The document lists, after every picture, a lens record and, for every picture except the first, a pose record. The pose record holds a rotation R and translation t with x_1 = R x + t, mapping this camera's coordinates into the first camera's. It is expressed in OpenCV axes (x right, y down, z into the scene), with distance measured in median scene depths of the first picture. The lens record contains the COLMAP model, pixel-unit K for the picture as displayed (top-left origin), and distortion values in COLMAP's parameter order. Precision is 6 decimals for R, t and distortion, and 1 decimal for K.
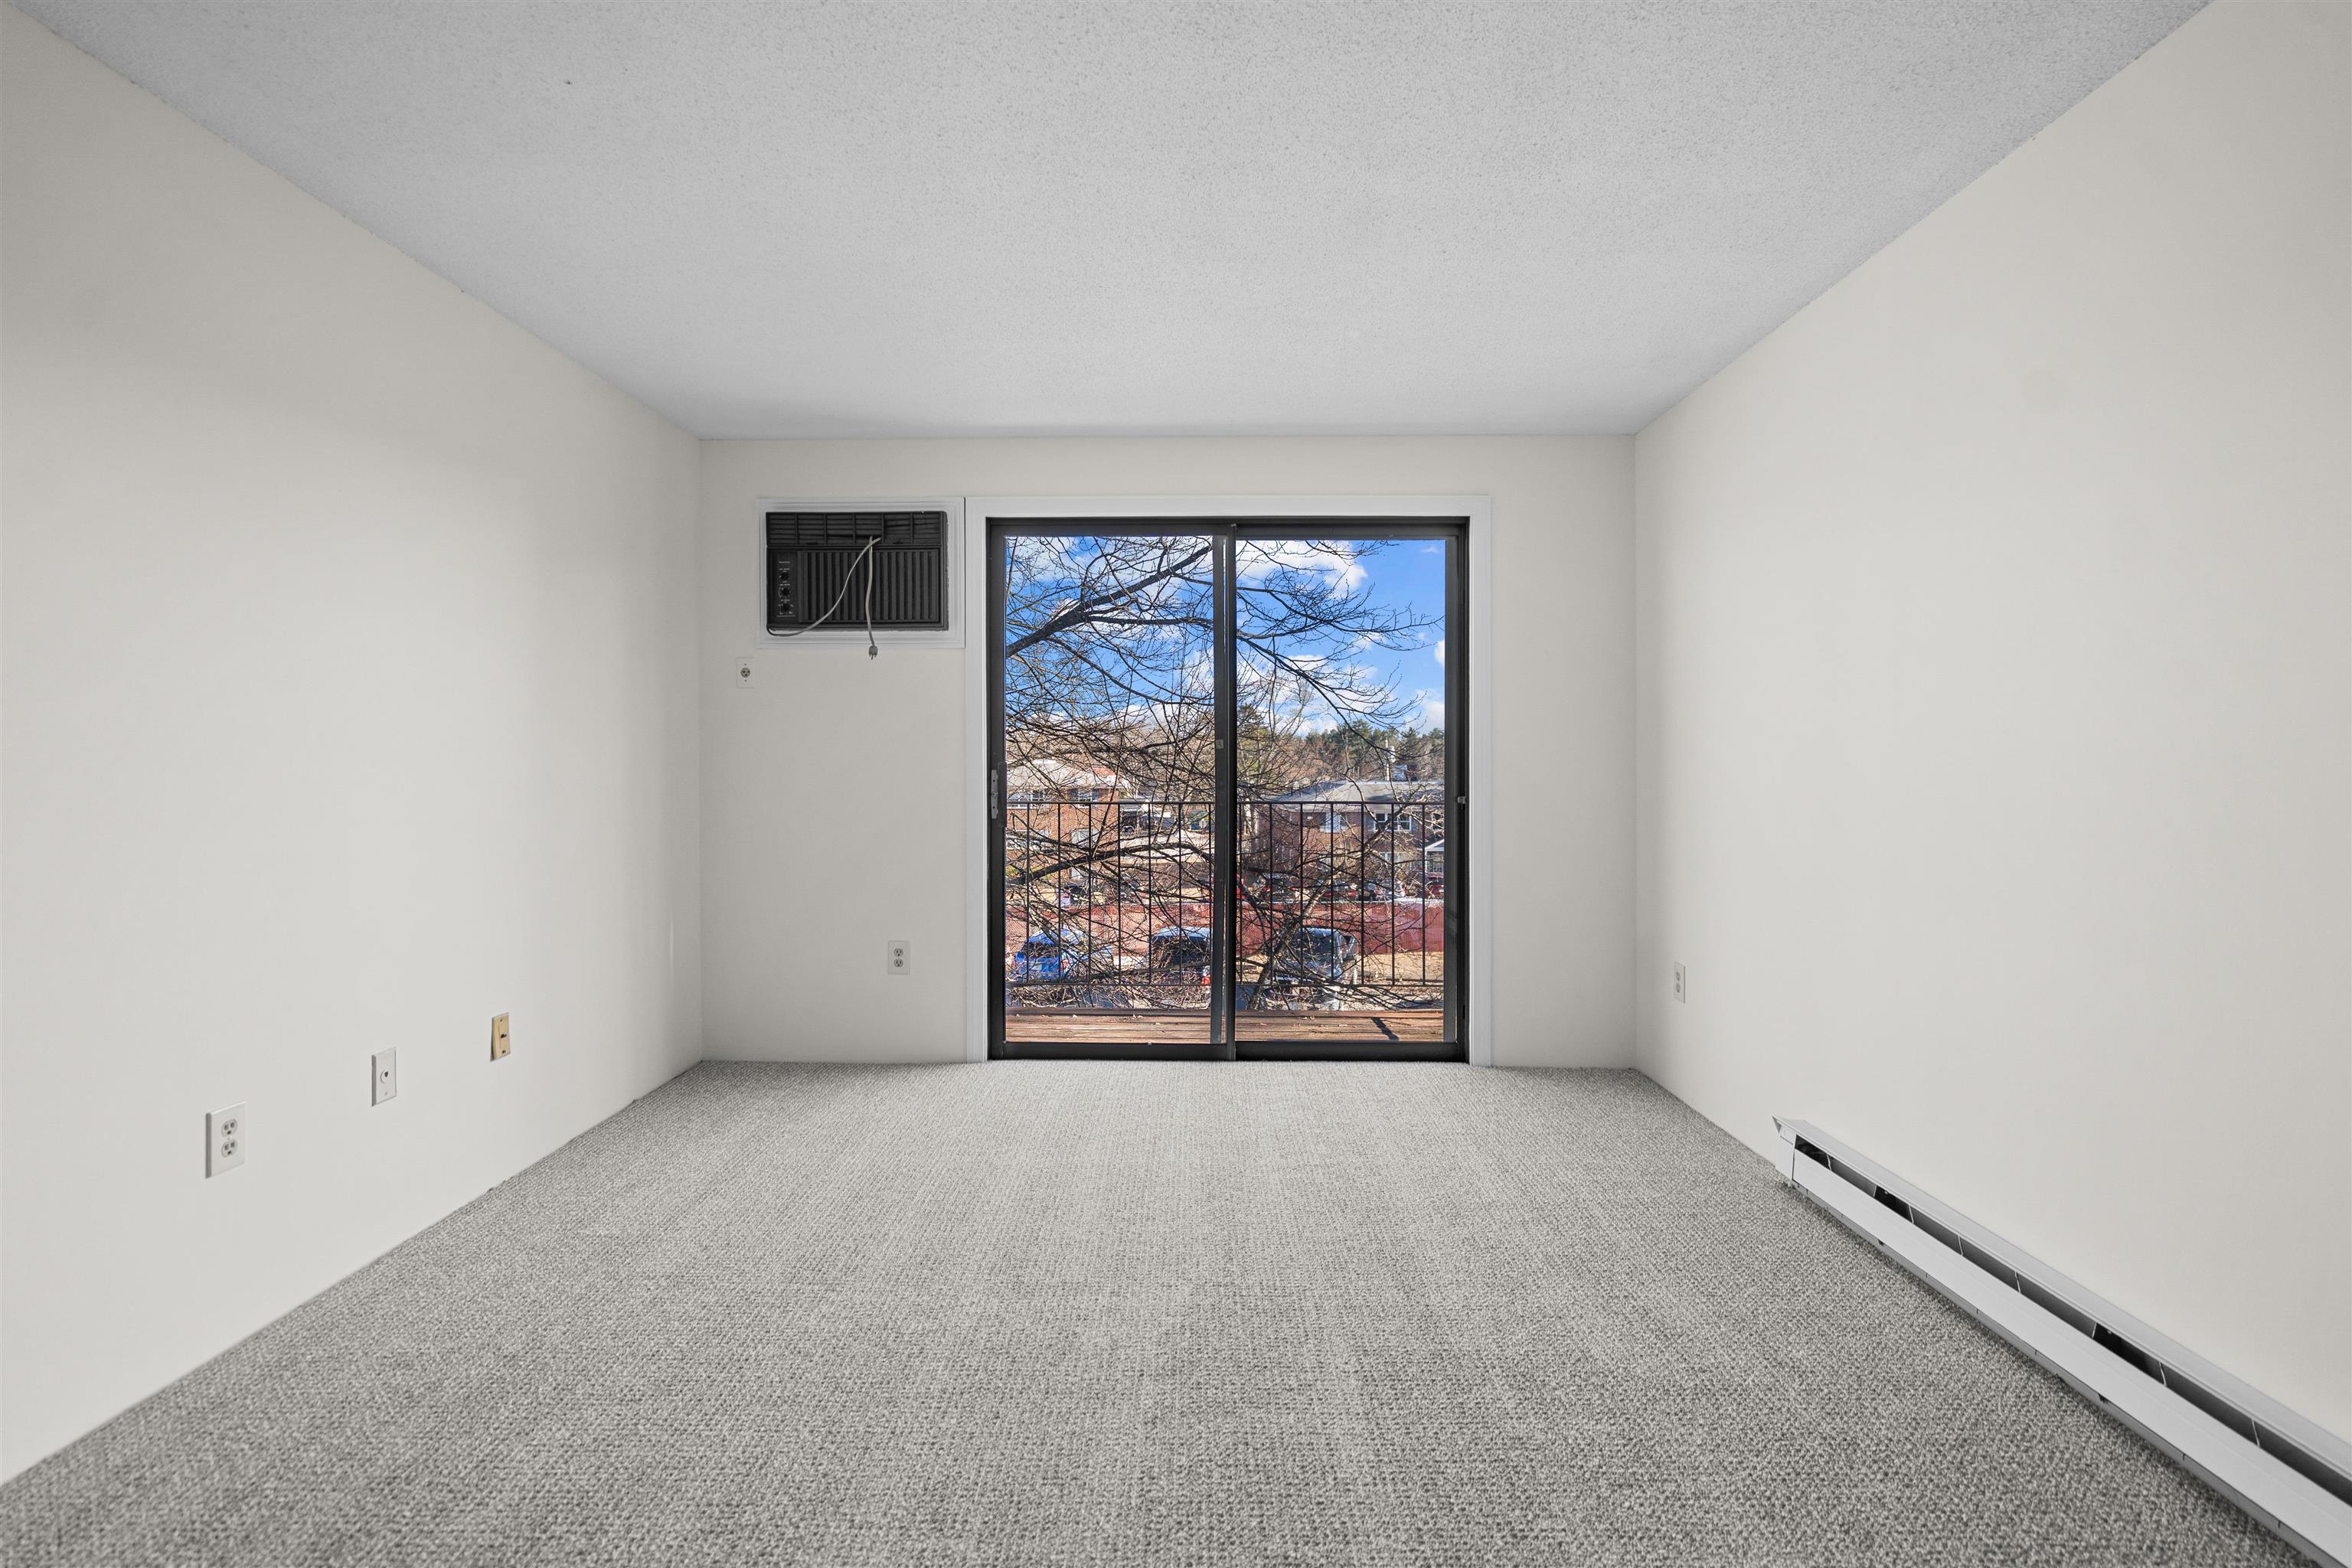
lens RADIAL K [[1085.8, 0, 1173.2], [0, 1085.8, 755.9], [0, 0, 1]] dist [-0.000857, 0.000535]
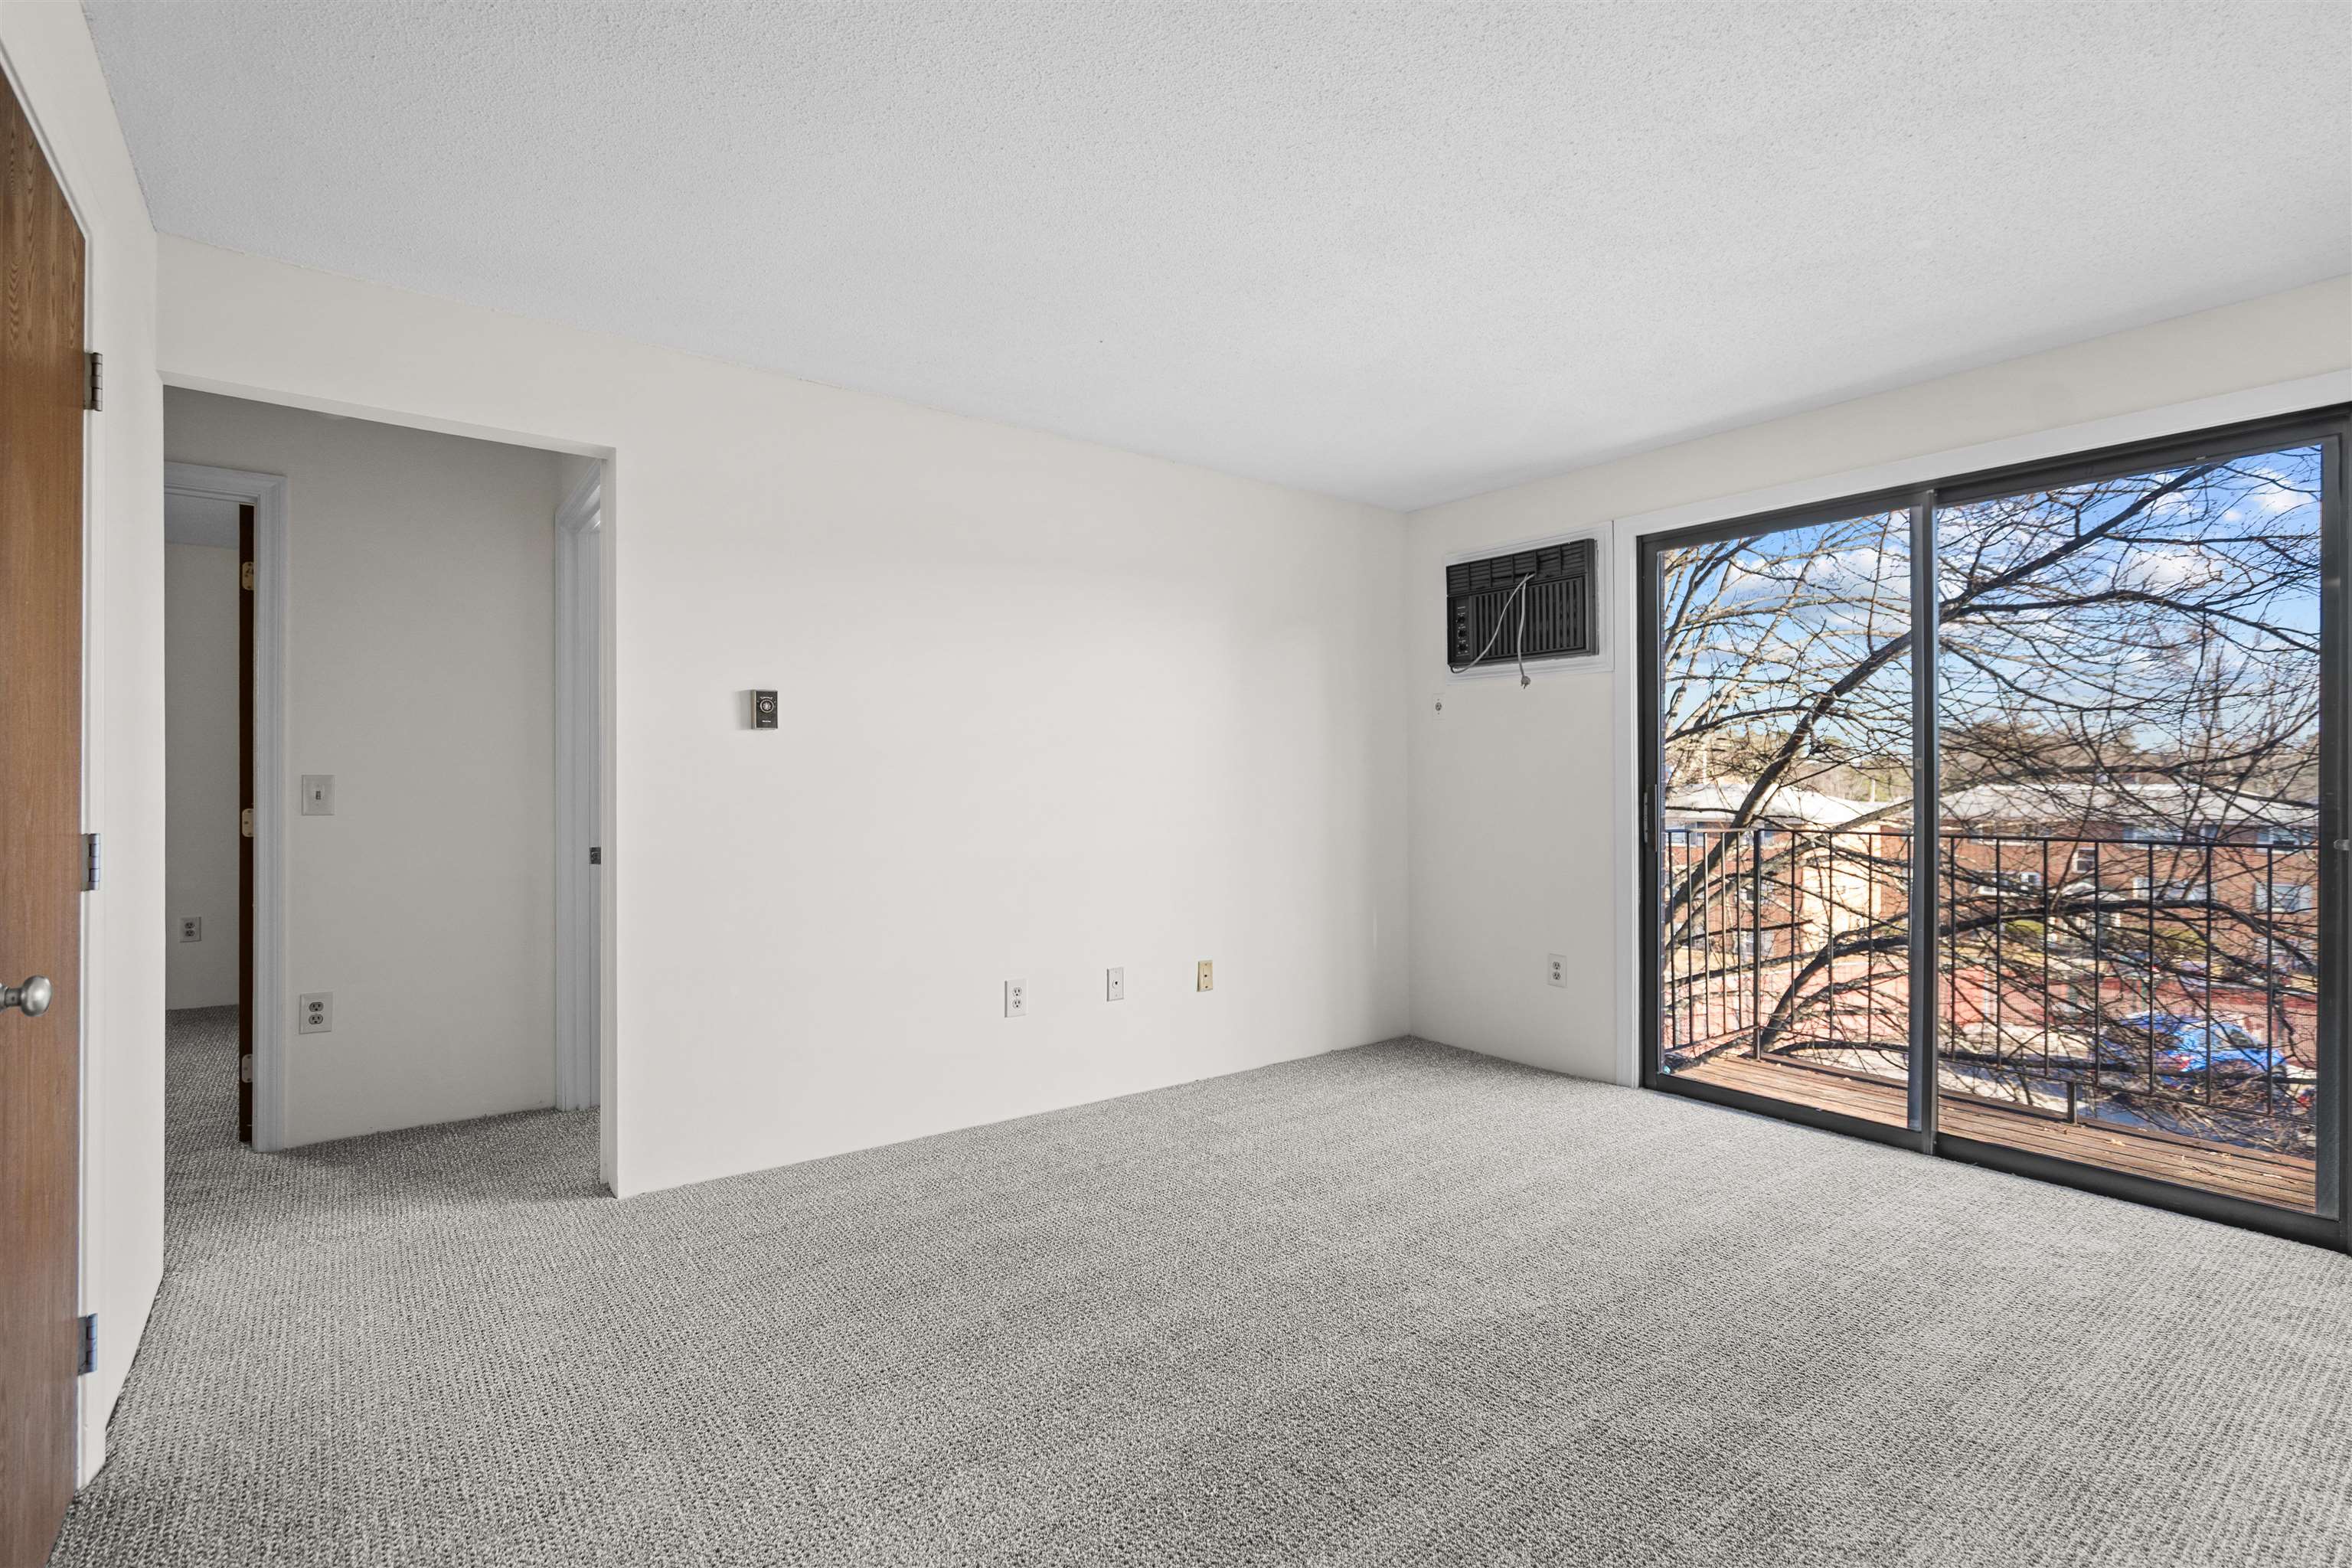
lens RADIAL K [[1089.1, 0, 1176.0], [0, 1089.1, 784.0], [0, 0, 1]] dist [0.001021, 0.000857]
pose [[0.625912, 0.002728, -0.779889, 0.345604], [0.000524, 0.999992, 0.003918, 0.000937], [0.779894, -0.002861, 0.625905, 0.055765]]
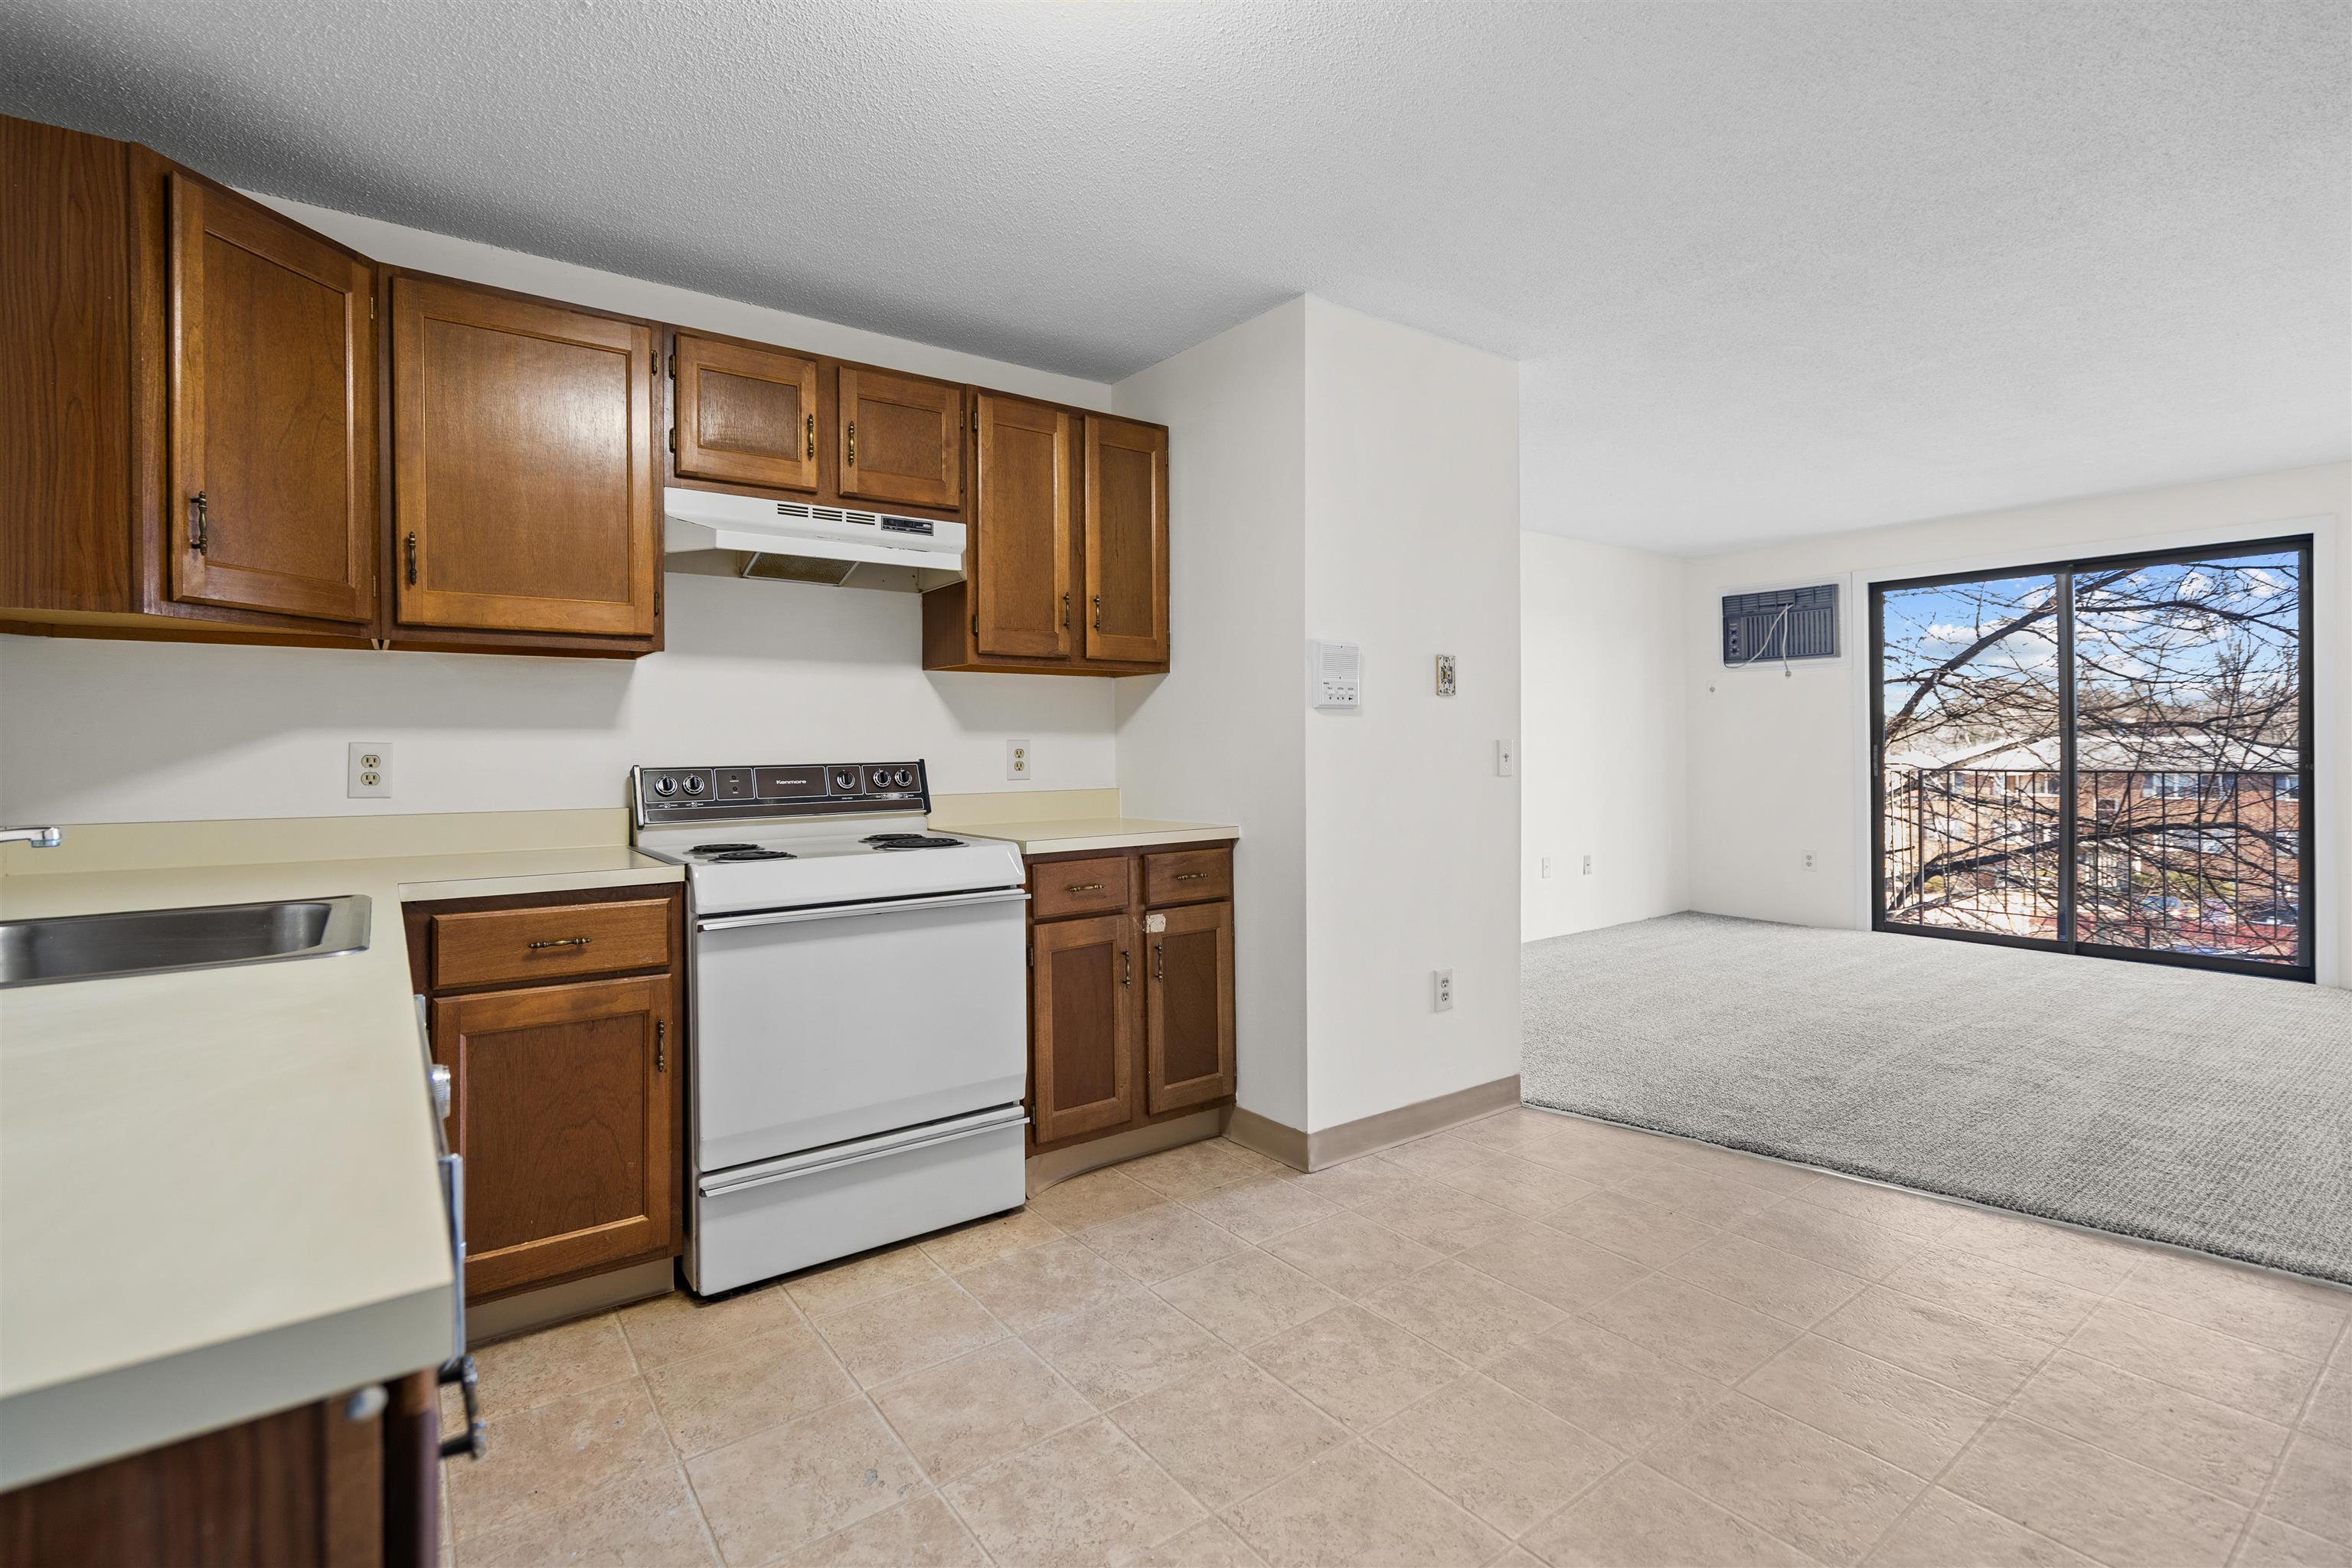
lens RADIAL K [[1082.2, 0, 1166.3], [0, 1082.2, 750.2], [0, 0, 1]] dist [0.000338, 0.000487]
pose [[0.613321, -0.003062, -0.789828, 0.447277], [0.012022, 0.999913, 0.005459, 0.000480], [0.789742, -0.012844, 0.613304, -0.769262]]
